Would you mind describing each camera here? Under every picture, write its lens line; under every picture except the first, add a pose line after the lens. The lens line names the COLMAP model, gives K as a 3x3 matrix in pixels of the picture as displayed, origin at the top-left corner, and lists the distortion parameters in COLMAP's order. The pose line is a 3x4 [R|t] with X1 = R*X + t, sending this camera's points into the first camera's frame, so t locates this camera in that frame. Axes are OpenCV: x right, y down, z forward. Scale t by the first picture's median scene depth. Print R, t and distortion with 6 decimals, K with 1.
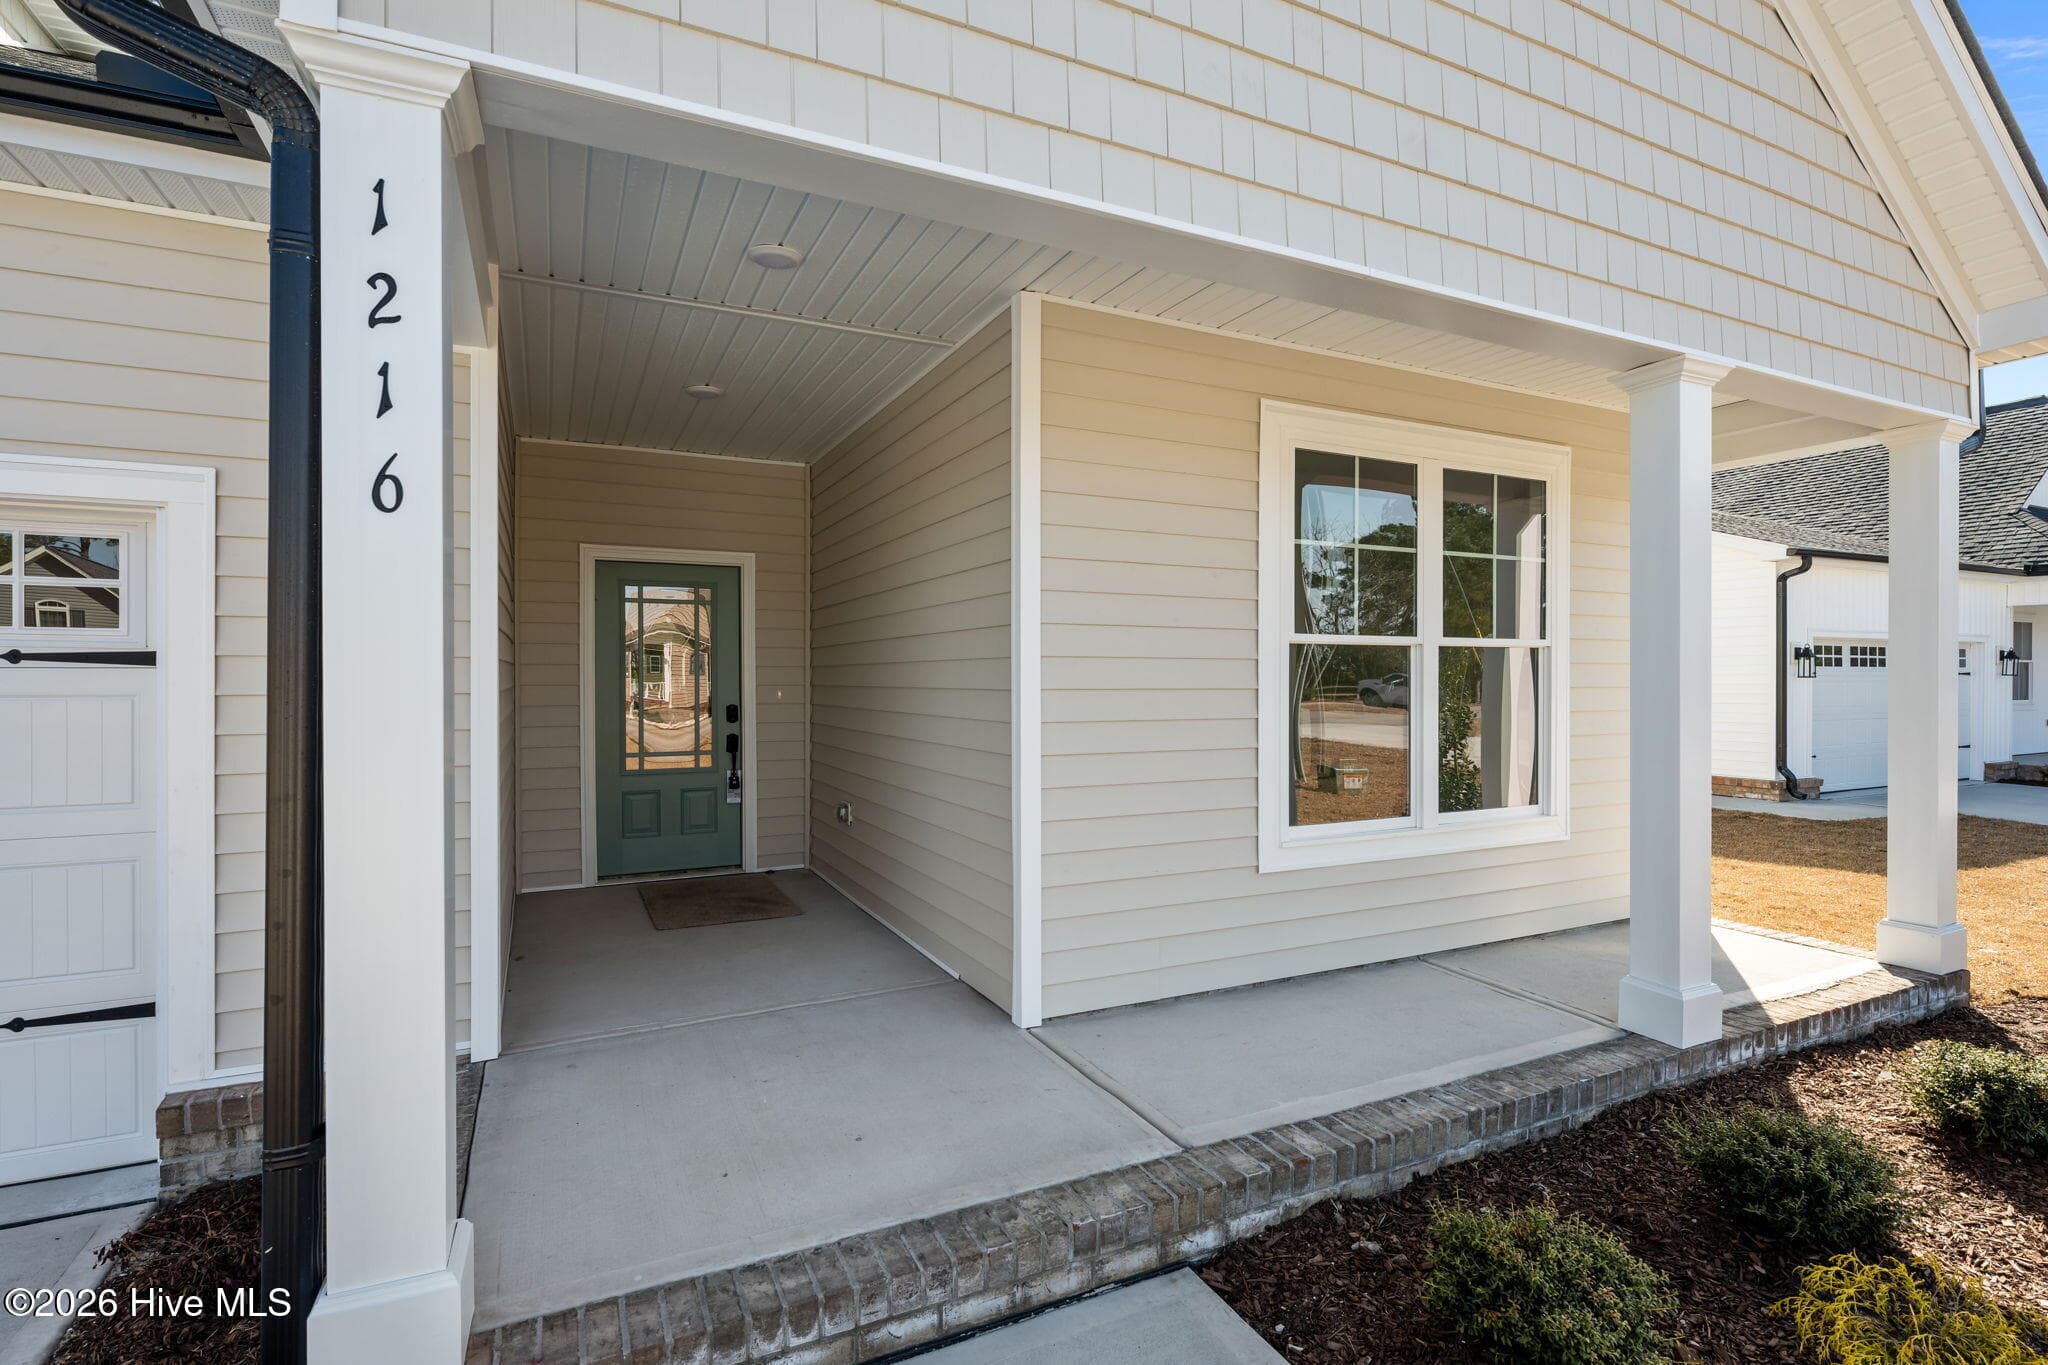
lens RADIAL K [[966.8, 0, 1023.0], [0, 966.8, 680.1], [0, 0, 1]] dist [-0.000907, -0.000141]
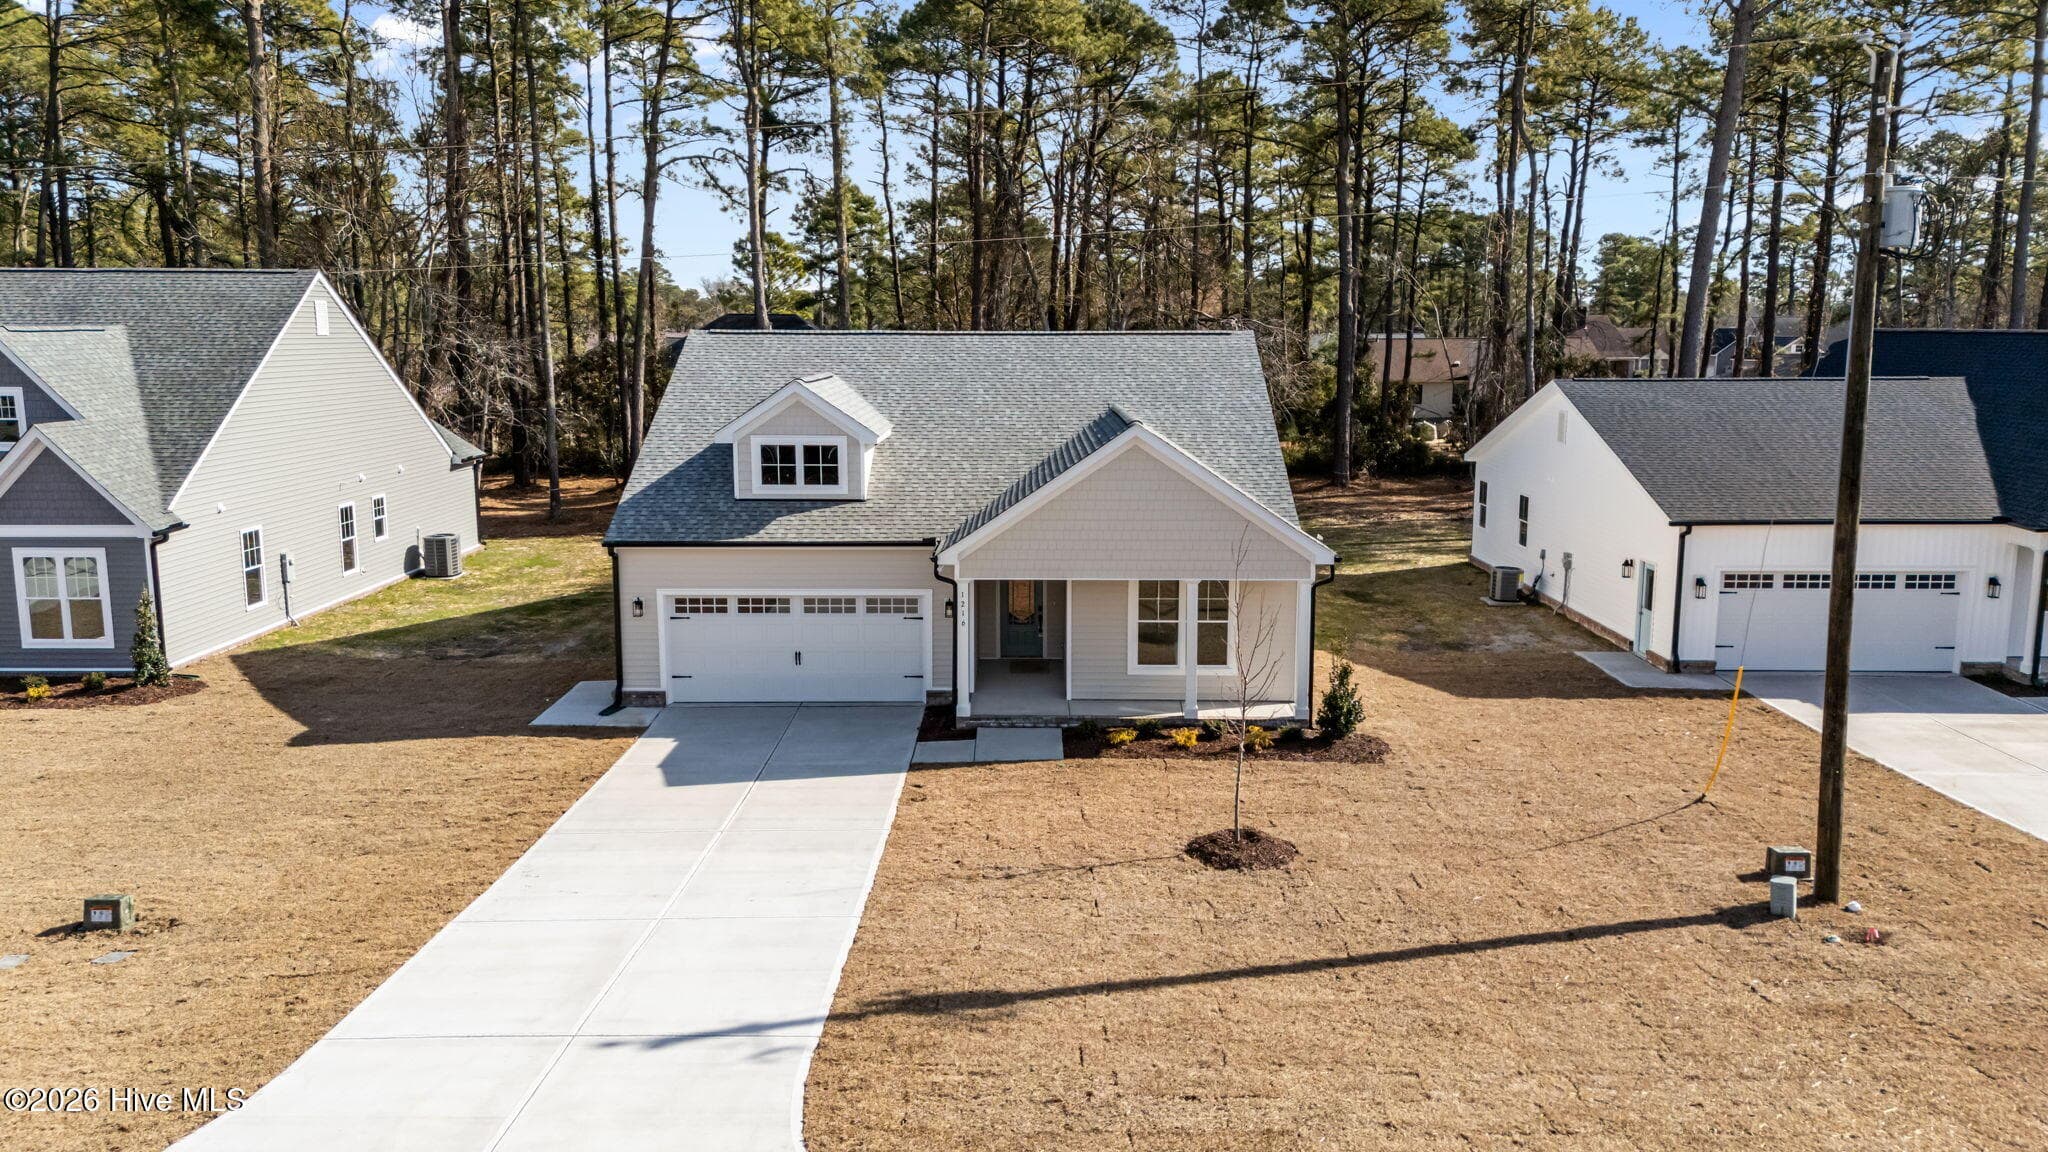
lens RADIAL K [[1516.7, 0, 1024.0], [0, 1516.7, 576.0], [0, 0, 1]] dist [0.081222, -0.093633]
pose [[0.896299, 0.071807, -0.437599, 0.938450], [-0.003110, 0.987796, 0.155721, -0.435619], [0.443440, -0.138211, 0.885584, -1.749962]]
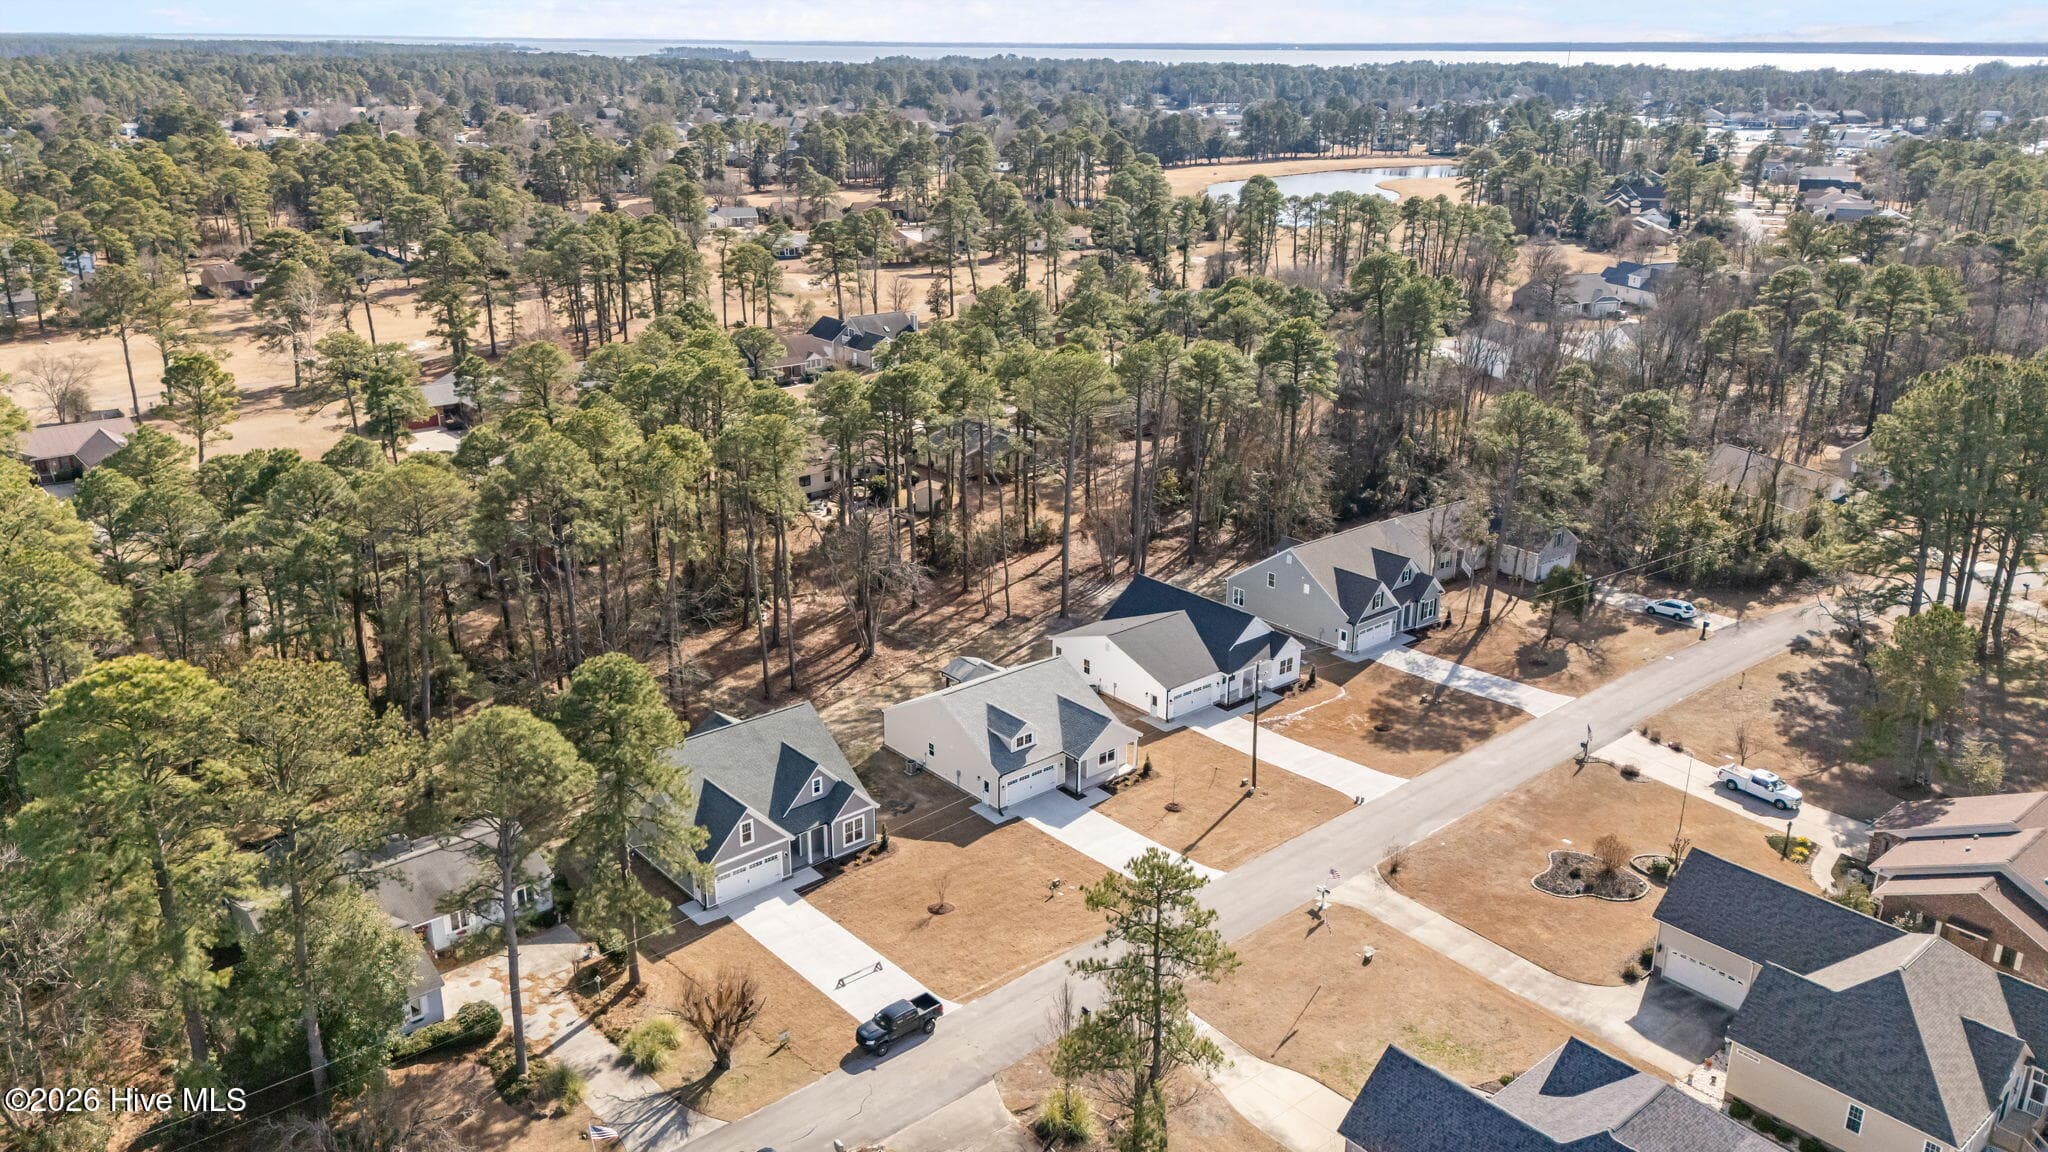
lens RADIAL K [[1516.7, 0, 1024.0], [0, 1516.7, 576.0], [0, 0, 1]] dist [0.081222, -0.093633]
pose [[0.967578, -0.080566, 0.239379, -2.587872], [-0.001641, 0.945737, 0.324929, -4.235102], [-0.252568, -0.314787, 0.914942, -8.019504]]
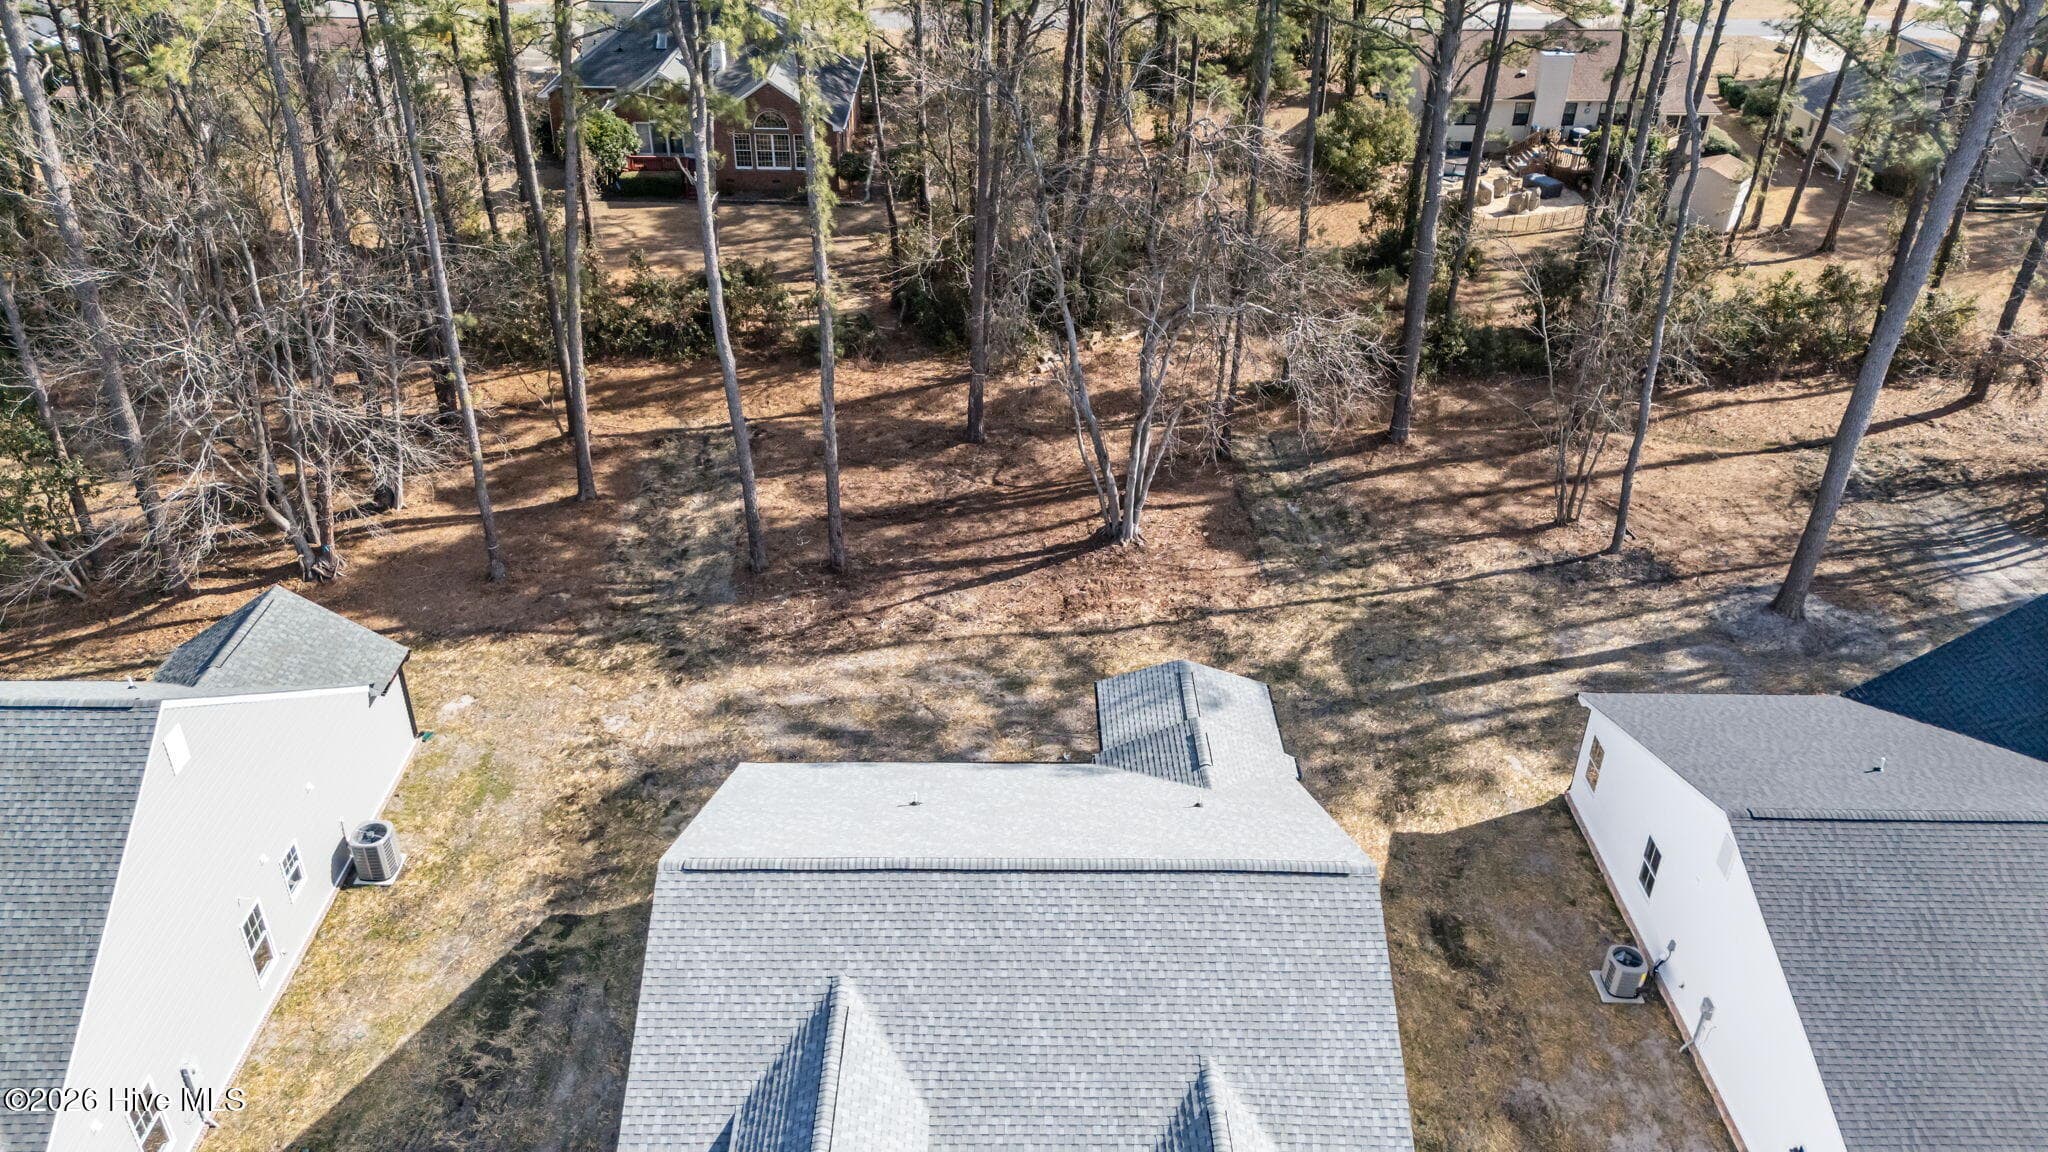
lens RADIAL K [[1476.8, 0, 1024.0], [0, 1476.8, 576.0], [0, 0, 1]] dist [0.081703, 0.001724]
pose [[0.903367, 0.234632, -0.358994, 0.259249], [-0.017666, 0.856719, 0.515481, -1.937109], [0.428505, -0.459326, 0.778076, -0.704356]]
